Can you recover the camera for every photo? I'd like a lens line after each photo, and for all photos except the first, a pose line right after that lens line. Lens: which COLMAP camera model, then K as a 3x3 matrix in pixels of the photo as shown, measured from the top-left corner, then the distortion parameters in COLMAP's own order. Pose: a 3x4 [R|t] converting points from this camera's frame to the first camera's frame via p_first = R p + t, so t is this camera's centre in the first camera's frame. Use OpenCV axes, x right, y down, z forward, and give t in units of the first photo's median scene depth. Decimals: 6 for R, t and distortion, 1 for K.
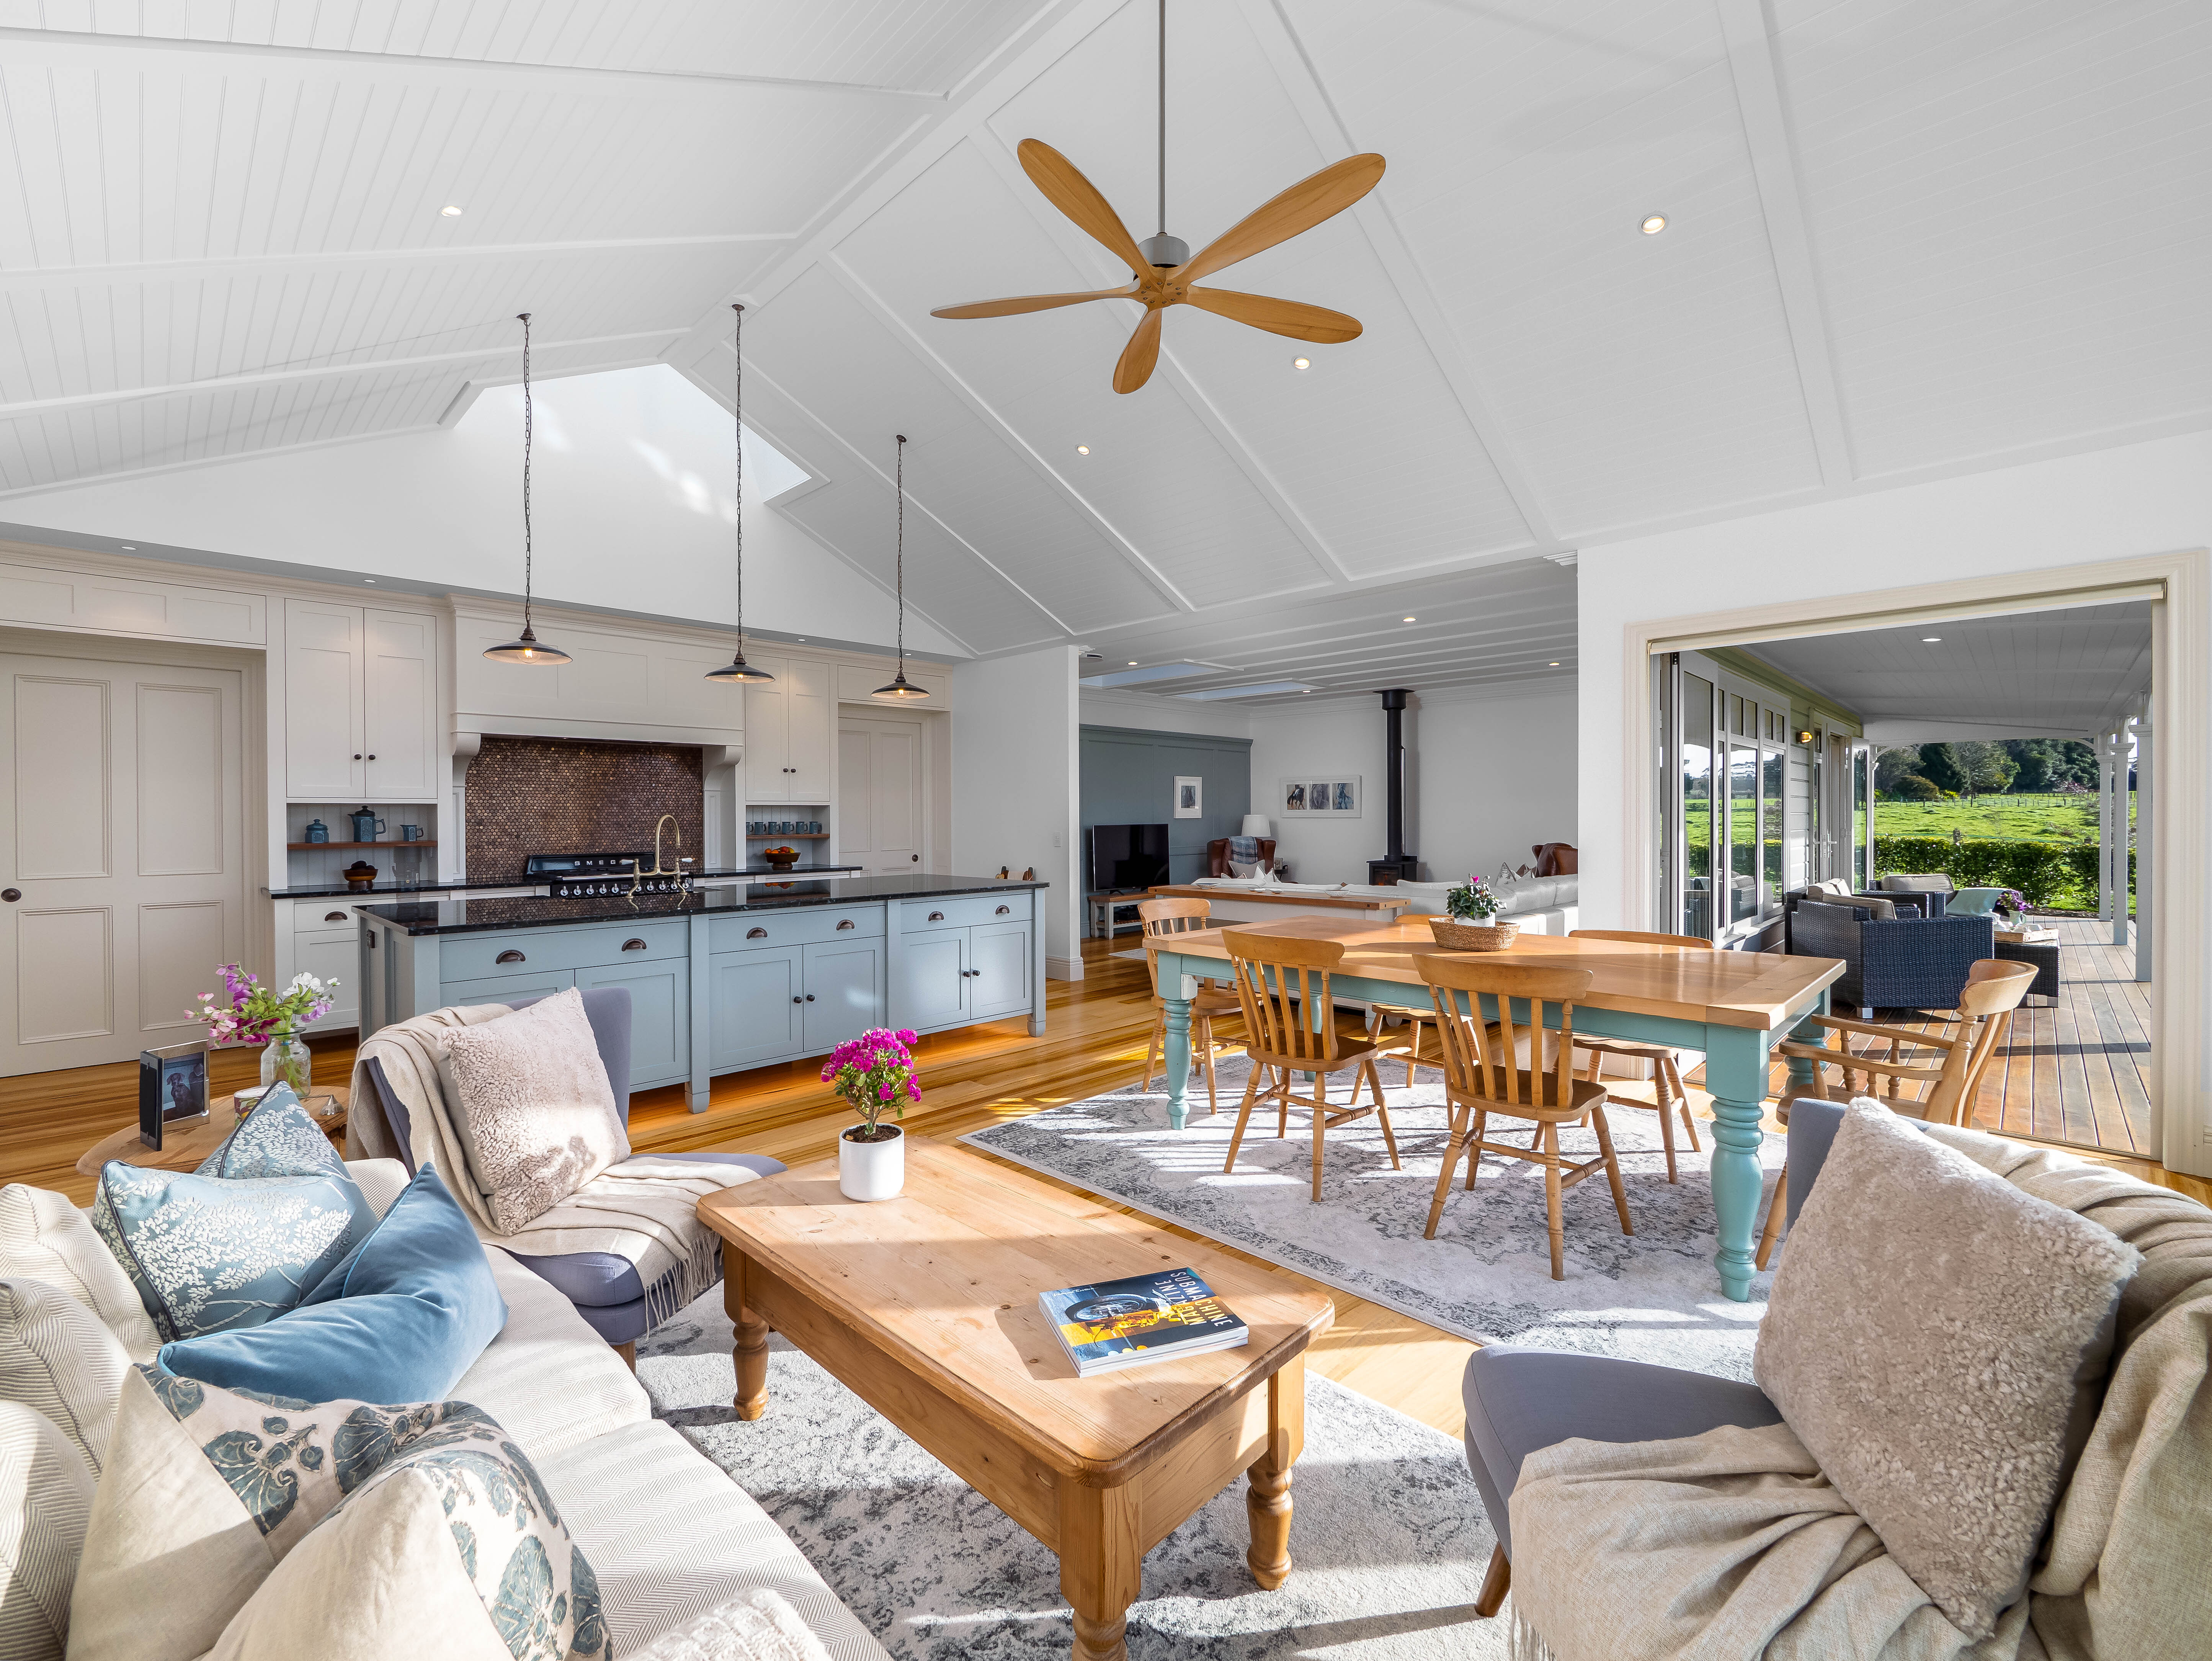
lens RADIAL K [[944.8, 0, 1064.5], [0, 944.8, 822.3], [0, 0, 1]] dist [-0.000170, -0.000034]
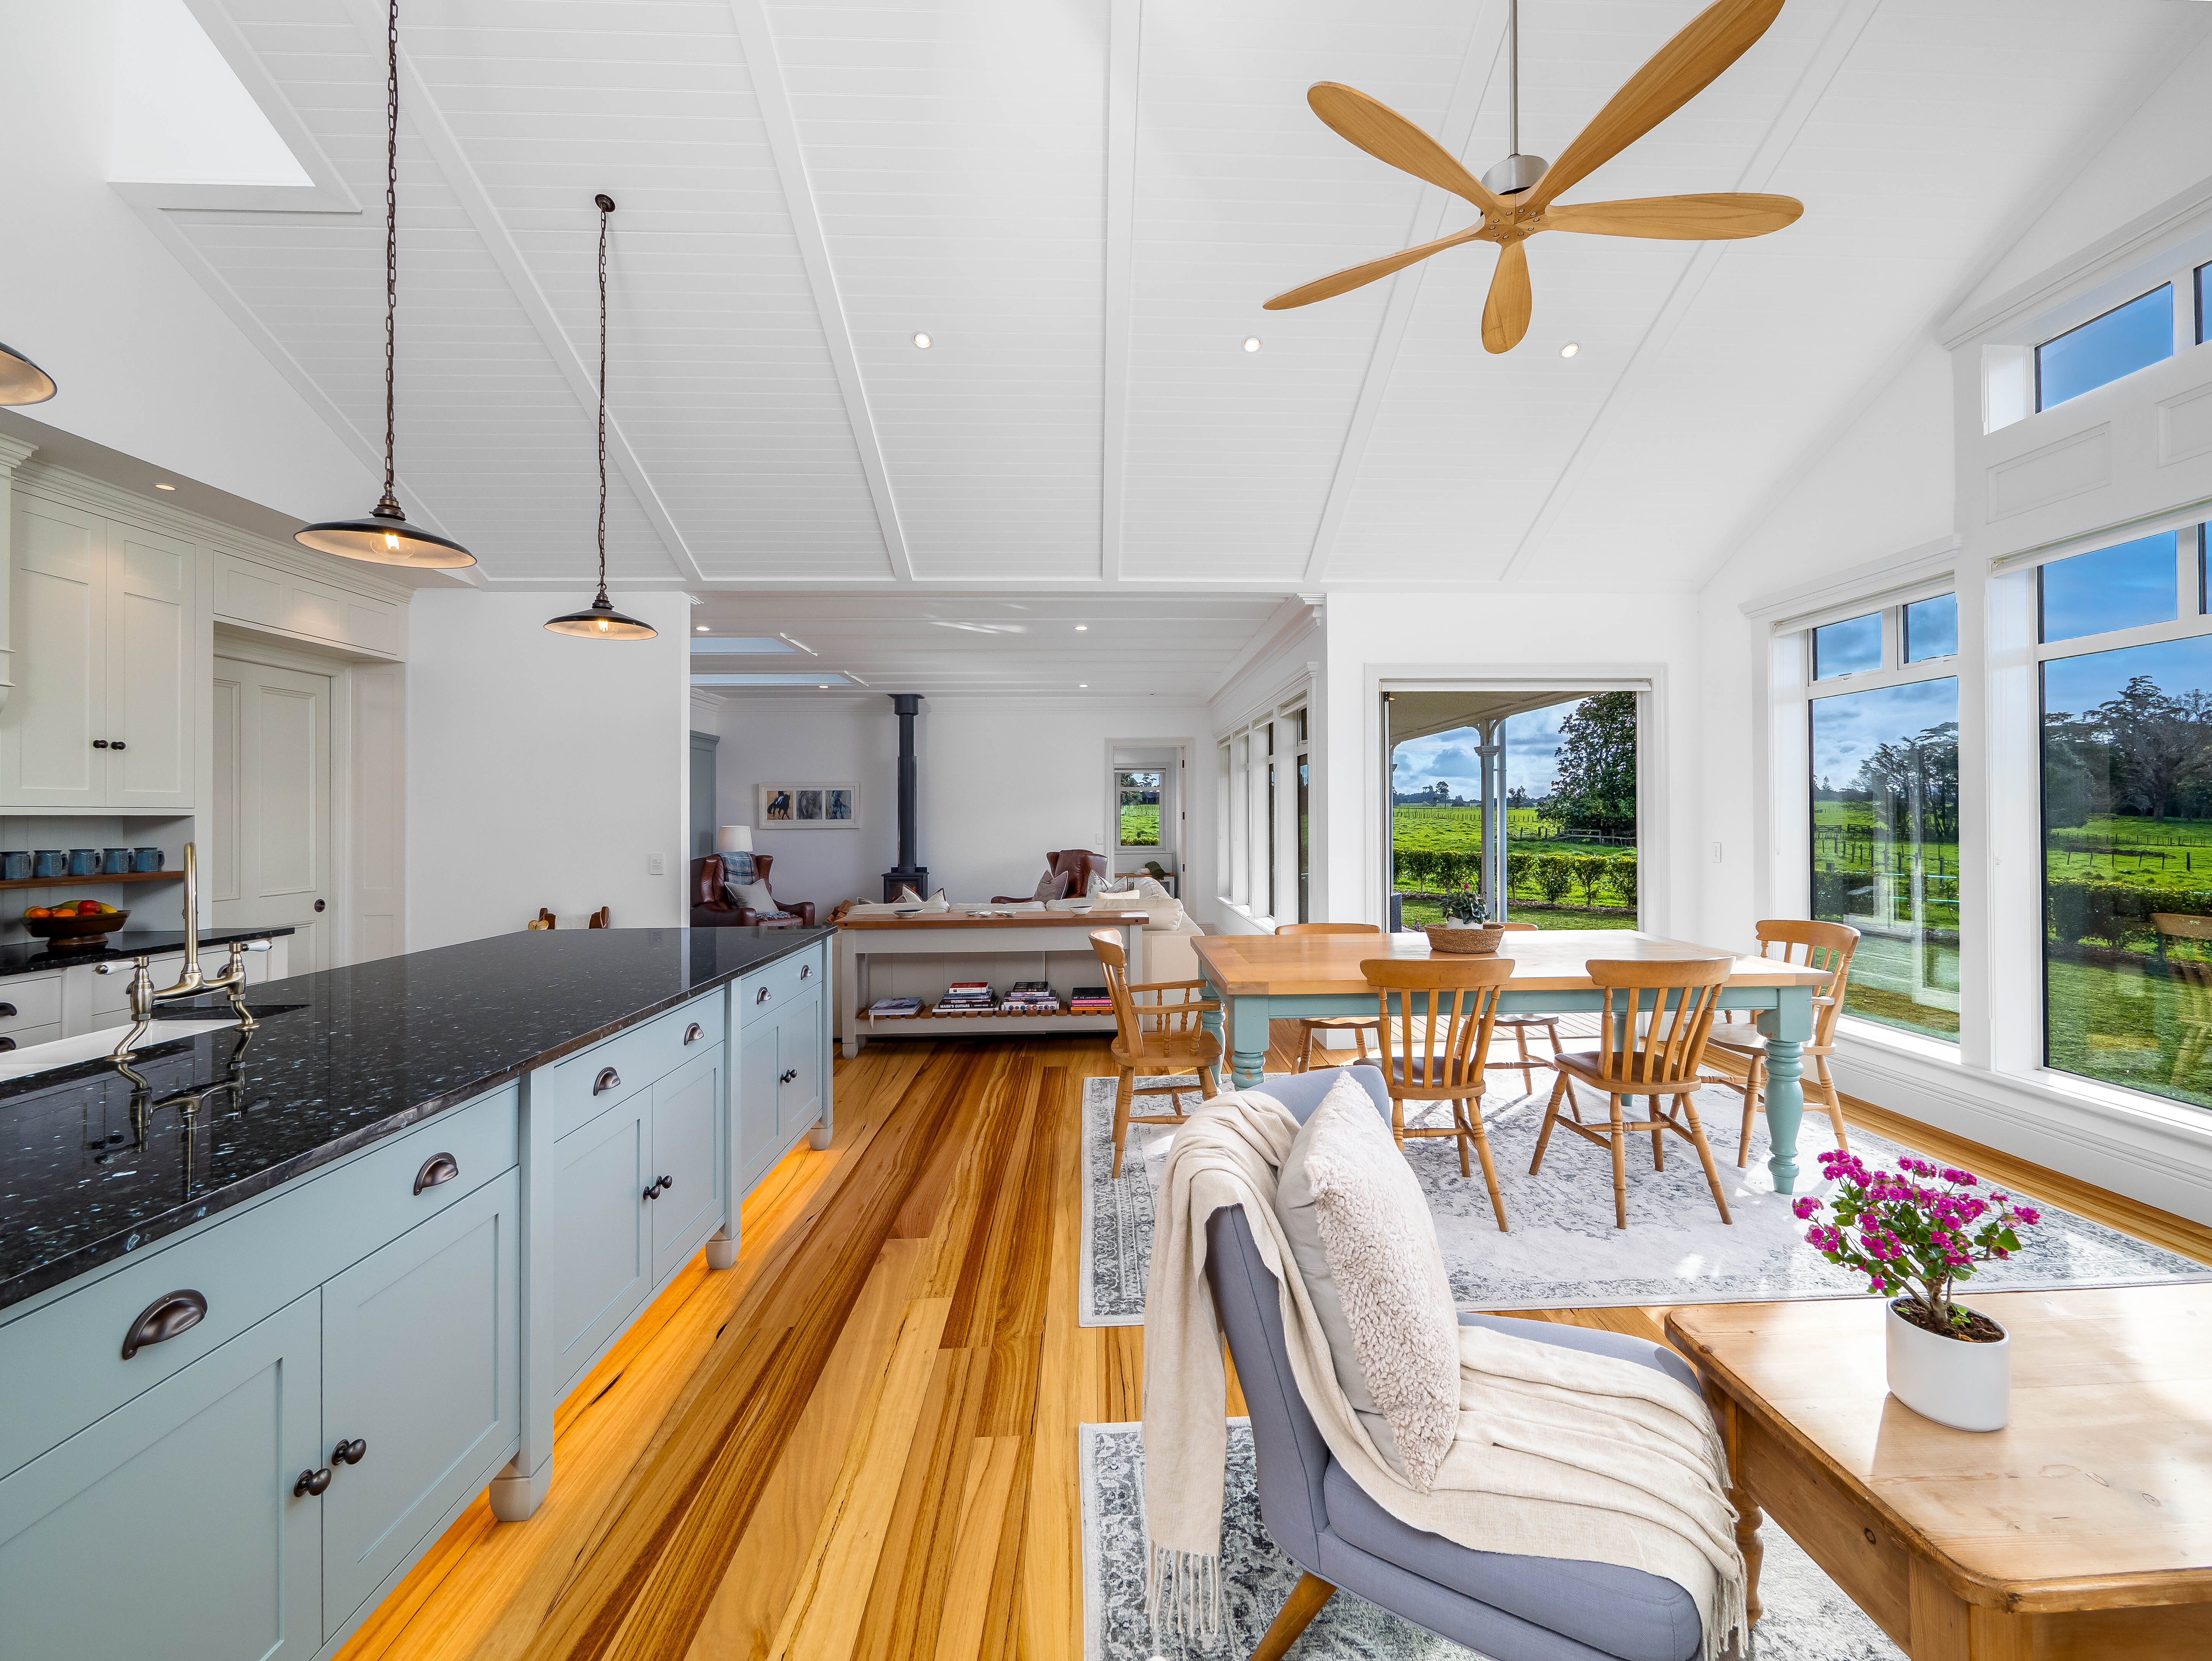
lens RADIAL K [[940.1, 0, 1117.8], [0, 940.1, 810.0], [0, 0, 1]] dist [-0.002313, -0.000225]
pose [[0.660413, 0.004152, 0.750891, -0.212745], [0.011869, 0.999802, -0.015968, -0.004761], [-0.750809, 0.019458, 0.660233, 0.196740]]
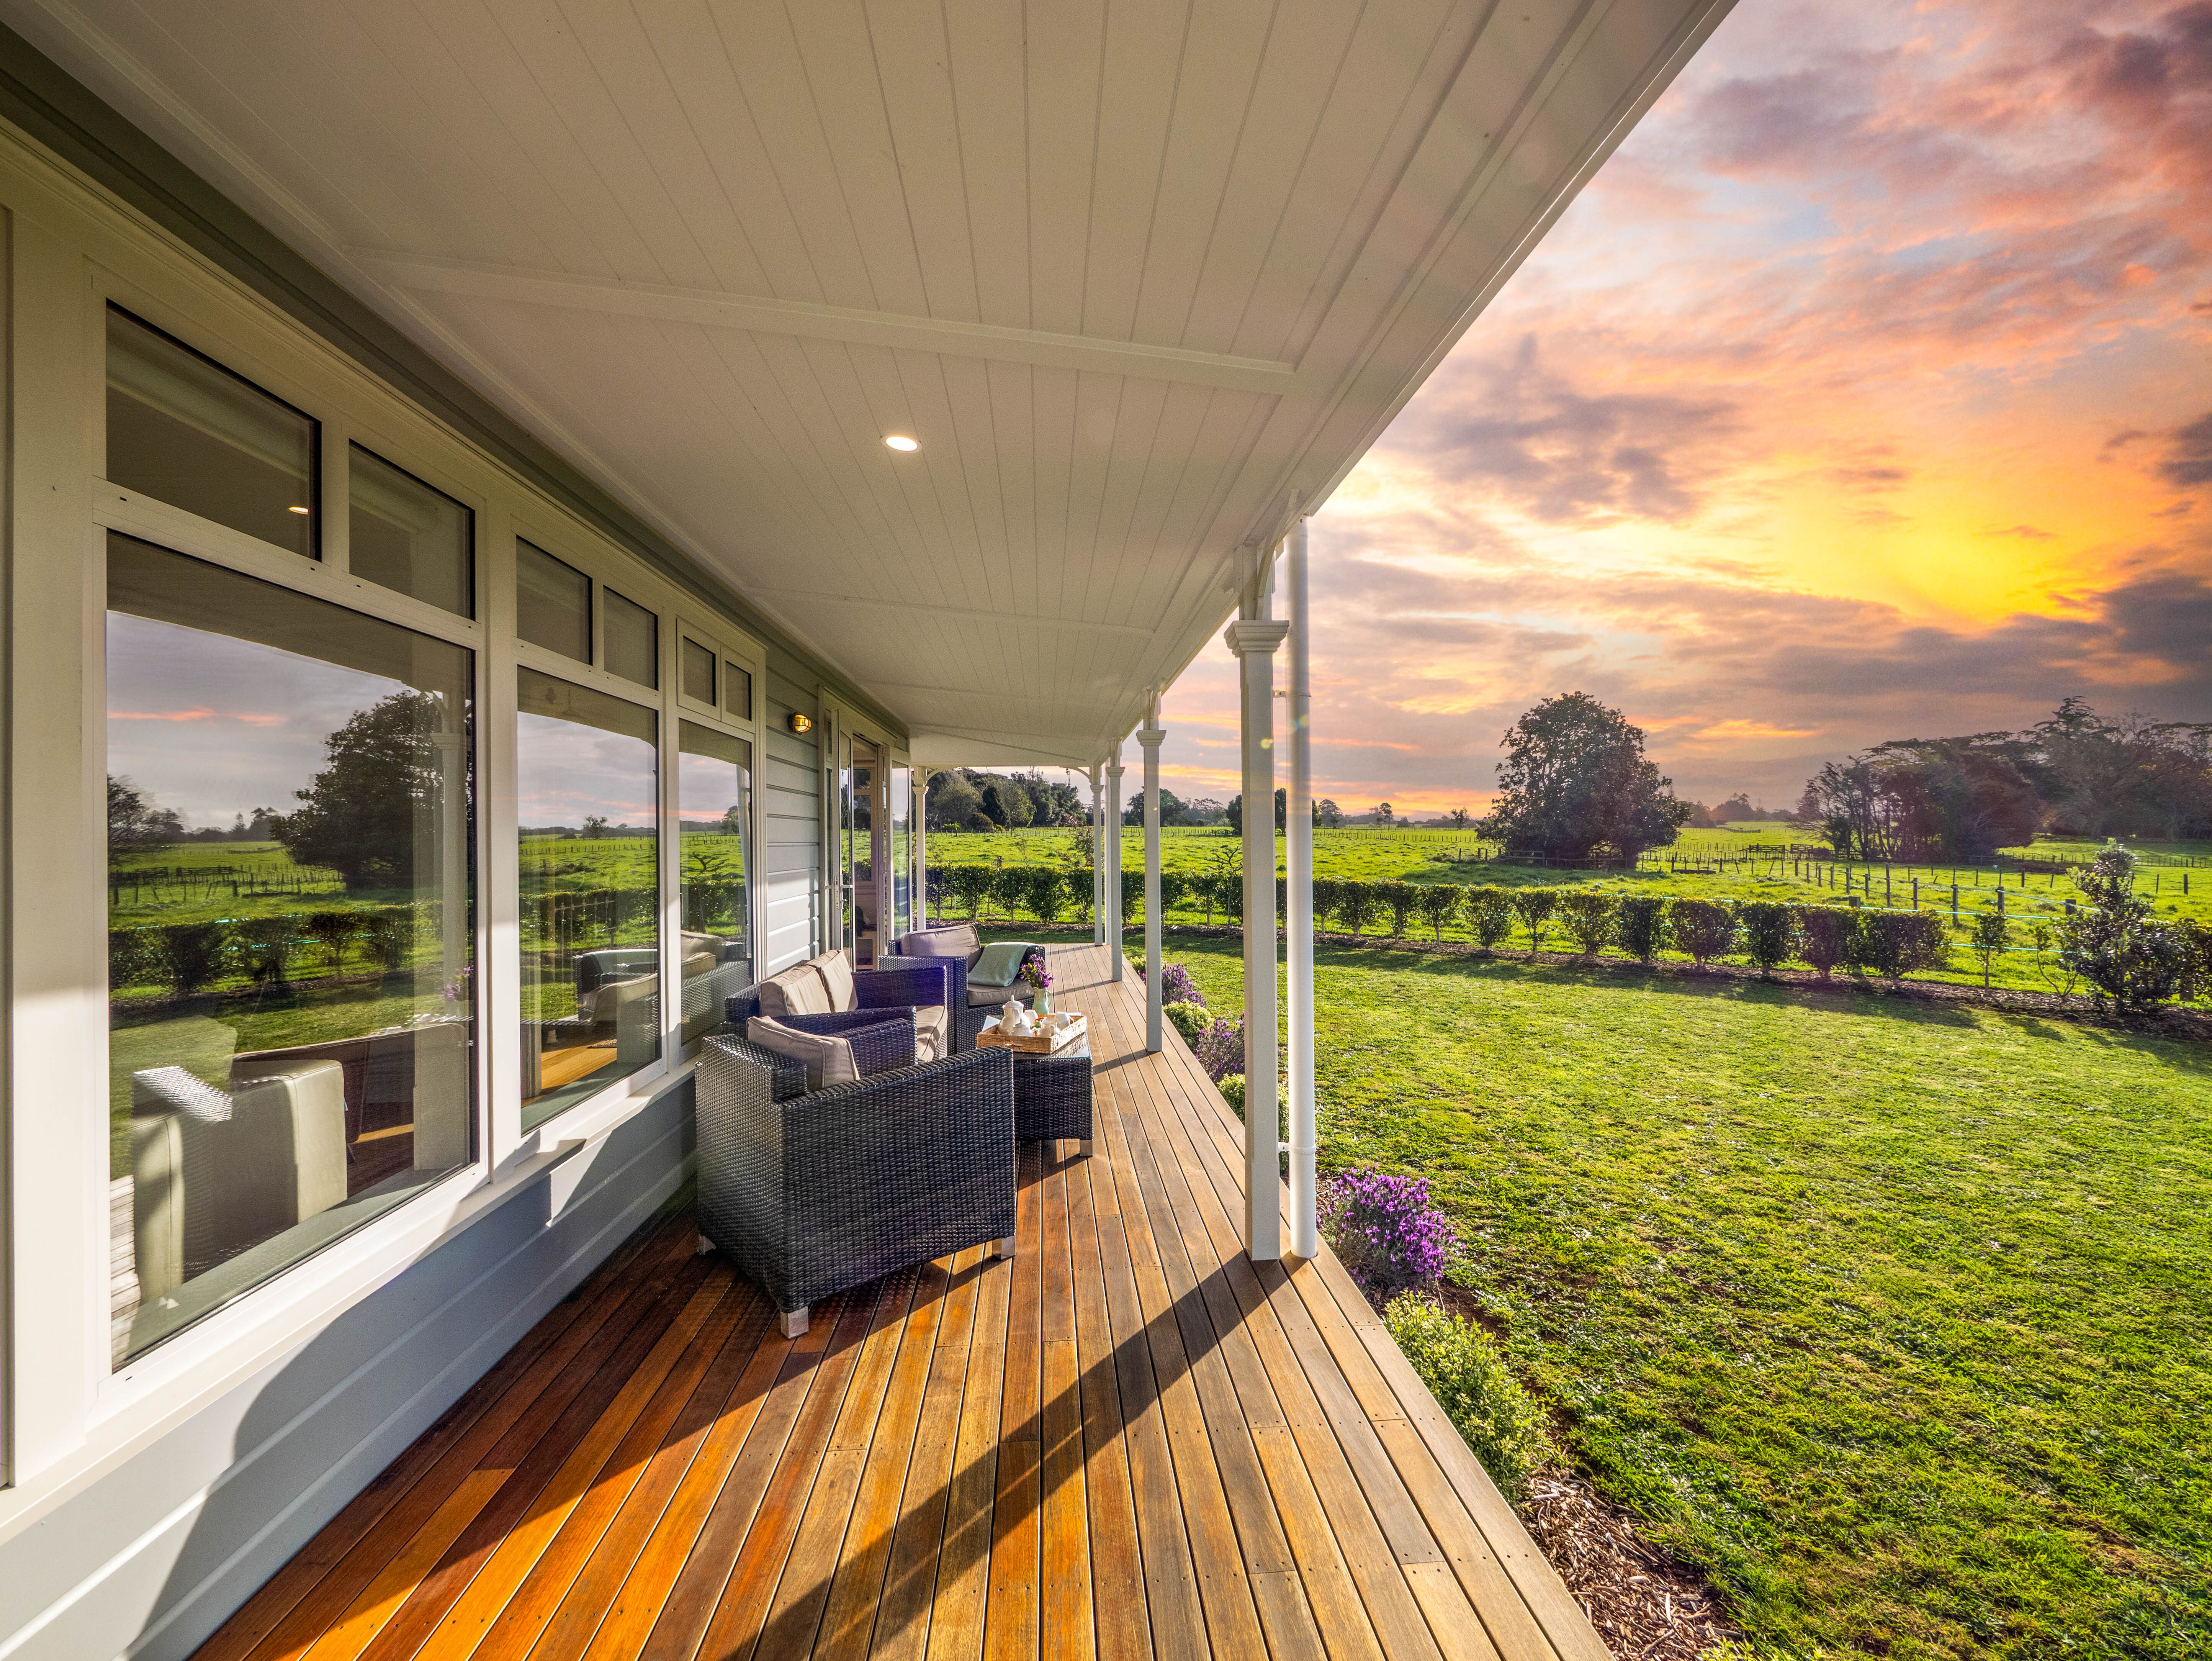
lens RADIAL K [[890.2, 0, 1106.0], [0, 890.2, 830.5], [0, 0, 1]] dist [0.000211, -0.000022]
pose [[0.645336, 0.004137, 0.763888, 0.349990], [0.014542, 0.999738, -0.017700, -0.003900], [-0.763760, 0.022531, 0.645106, 0.350025]]
